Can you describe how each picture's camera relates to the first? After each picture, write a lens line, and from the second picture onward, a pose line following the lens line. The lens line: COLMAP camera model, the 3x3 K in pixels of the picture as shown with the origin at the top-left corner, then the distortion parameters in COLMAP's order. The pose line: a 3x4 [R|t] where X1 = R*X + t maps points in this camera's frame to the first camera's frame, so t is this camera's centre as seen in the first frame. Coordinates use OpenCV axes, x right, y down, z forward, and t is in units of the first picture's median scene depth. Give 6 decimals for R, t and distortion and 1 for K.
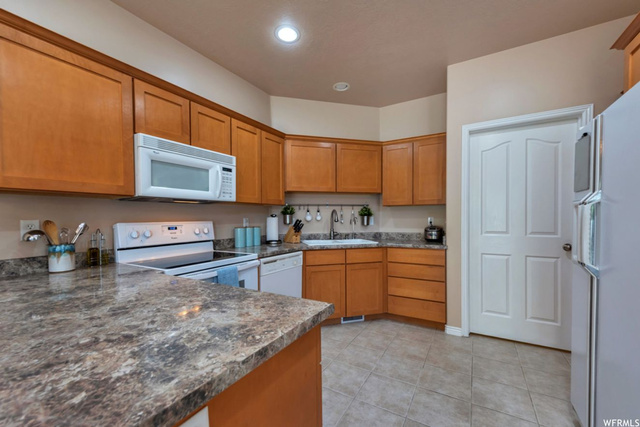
lens RADIAL K [[267.9, 0, 318.6], [0, 267.9, 217.7], [0, 0, 1]] dist [-0.000042, -0.000251]
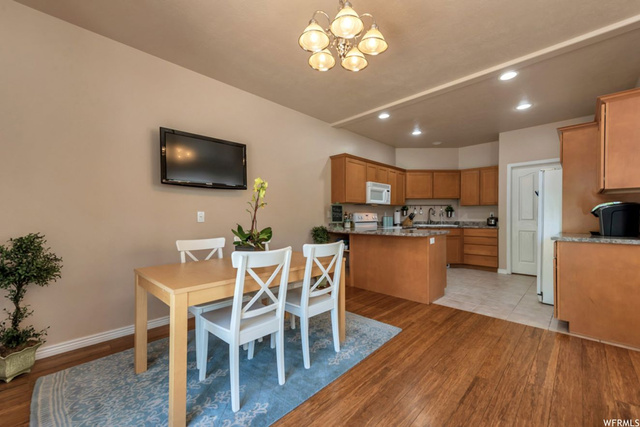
lens RADIAL K [[265.8, 0, 310.7], [0, 265.8, 217.9], [0, 0, 1]] dist [0.001816, 0.000029]
pose [[0.965185, 0.005043, -0.261521, -0.282045], [-0.004020, 0.999982, 0.004444, 0.035998], [0.261539, -0.003238, 0.965188, -1.049190]]
